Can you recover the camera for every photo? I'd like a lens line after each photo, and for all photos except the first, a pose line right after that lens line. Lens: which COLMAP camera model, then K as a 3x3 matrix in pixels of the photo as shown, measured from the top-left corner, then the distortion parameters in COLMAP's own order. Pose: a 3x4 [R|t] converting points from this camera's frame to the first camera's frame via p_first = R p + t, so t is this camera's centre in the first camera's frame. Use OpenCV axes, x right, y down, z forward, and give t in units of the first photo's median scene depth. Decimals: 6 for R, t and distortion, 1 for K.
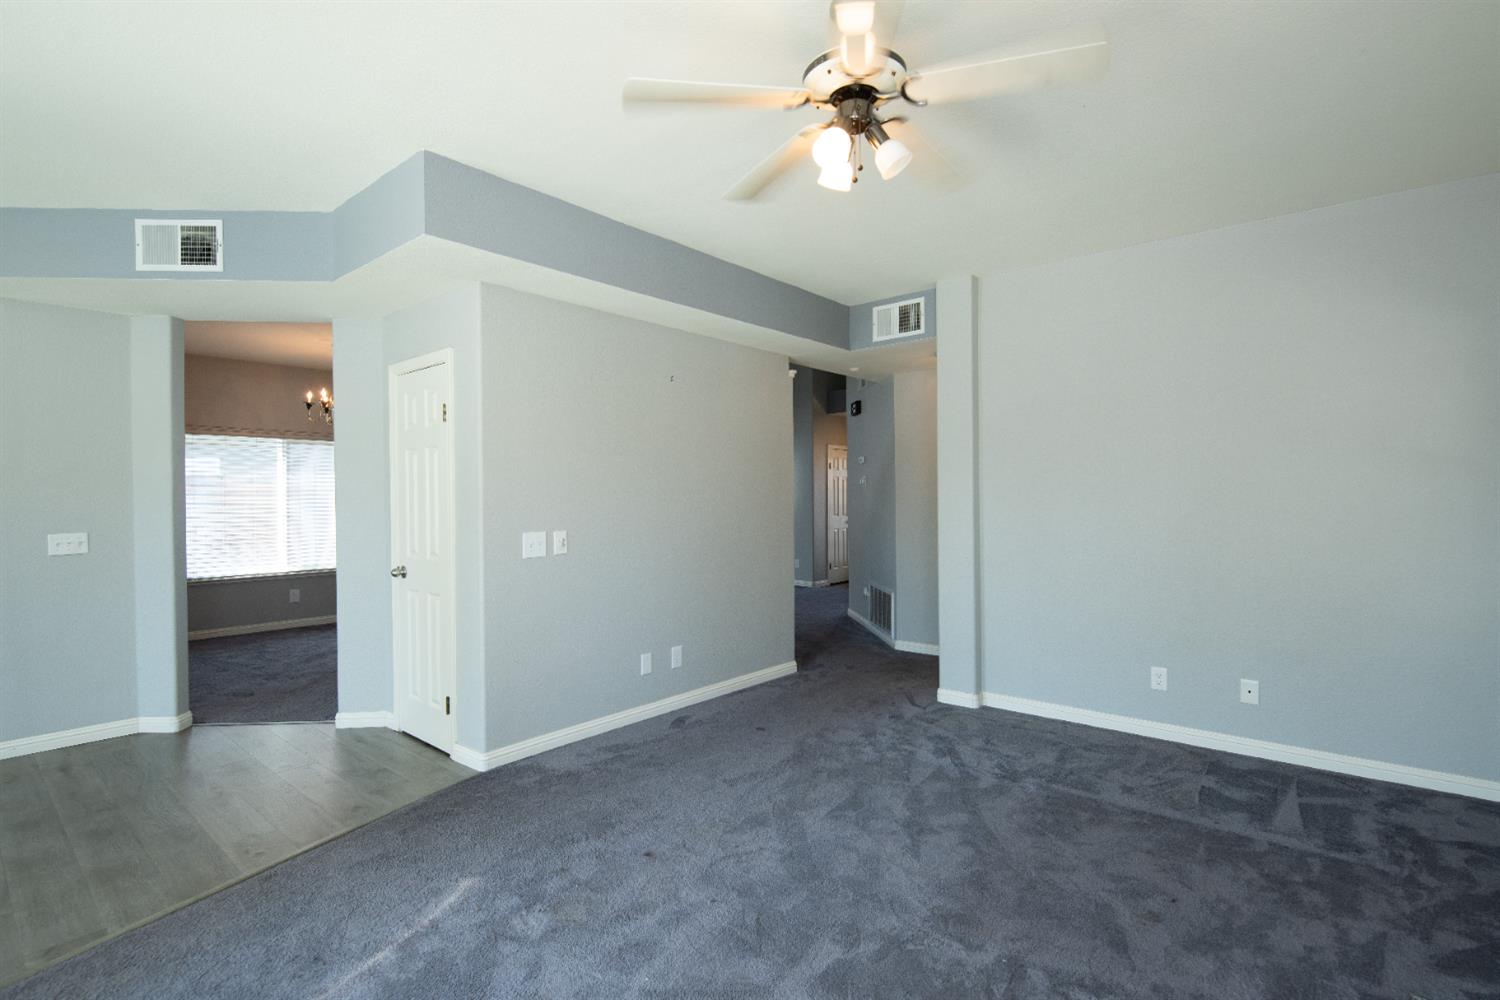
lens RADIAL K [[720.8, 0, 750.0], [0, 720.8, 500.0], [0, 0, 1]] dist [0.003646, 0.000137]
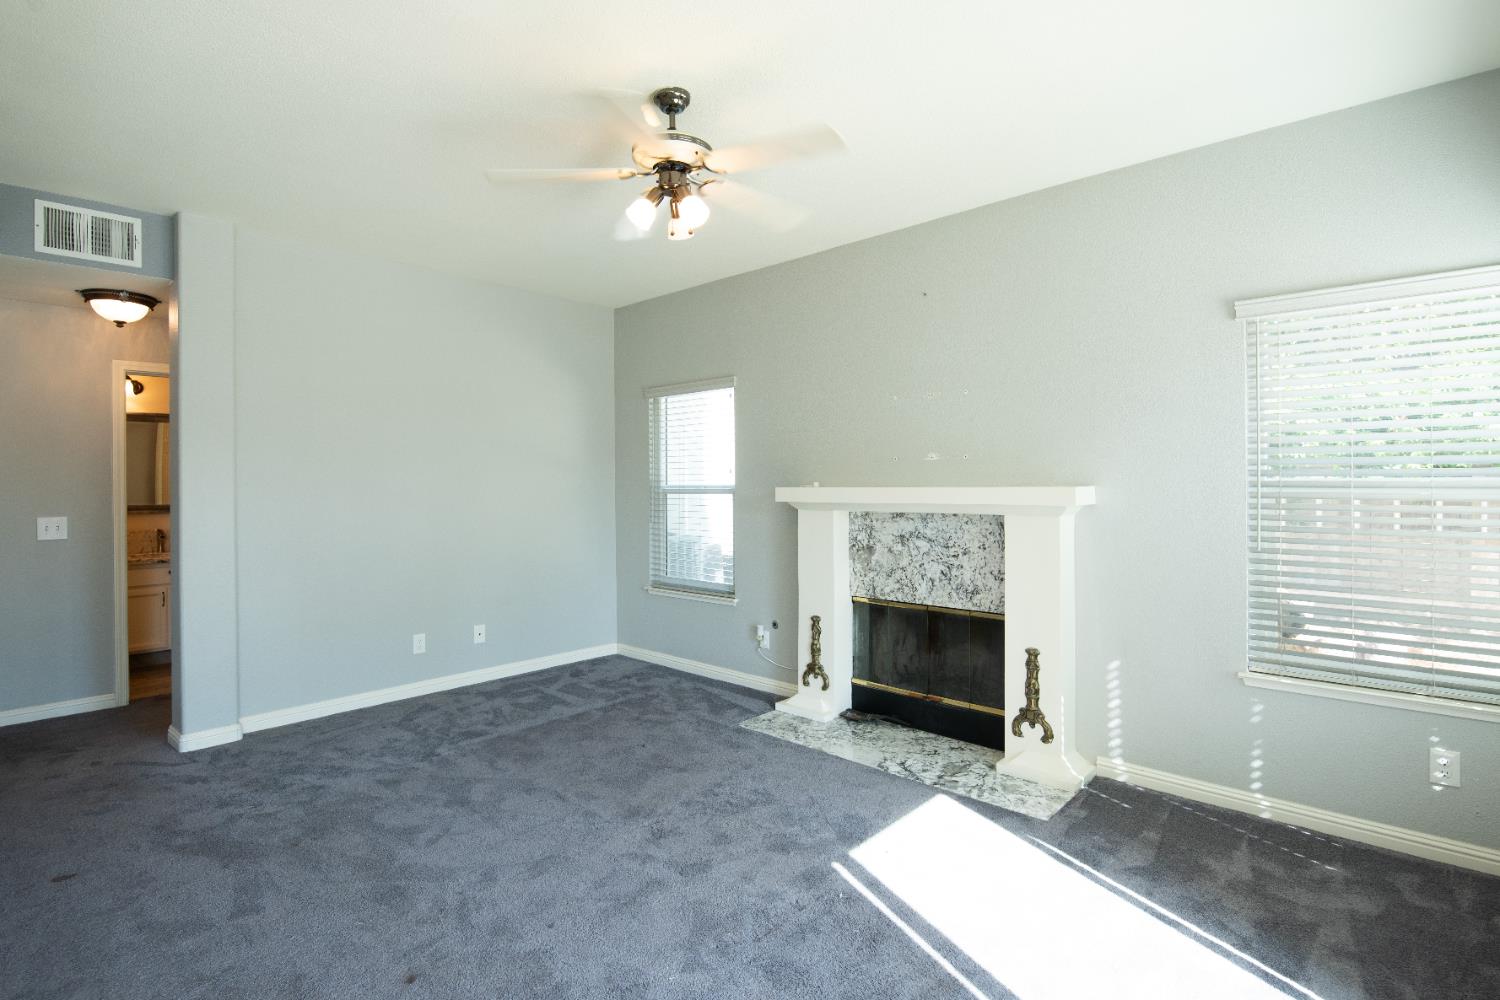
lens RADIAL K [[727.8, 0, 748.0], [0, 727.8, 484.3], [0, 0, 1]] dist [-0.002040, -0.000923]
pose [[0.037108, 0.002050, 0.999309, -0.642917], [0.007382, 0.999970, -0.002325, -0.003574], [-0.999284, 0.007463, 0.037092, 0.467001]]
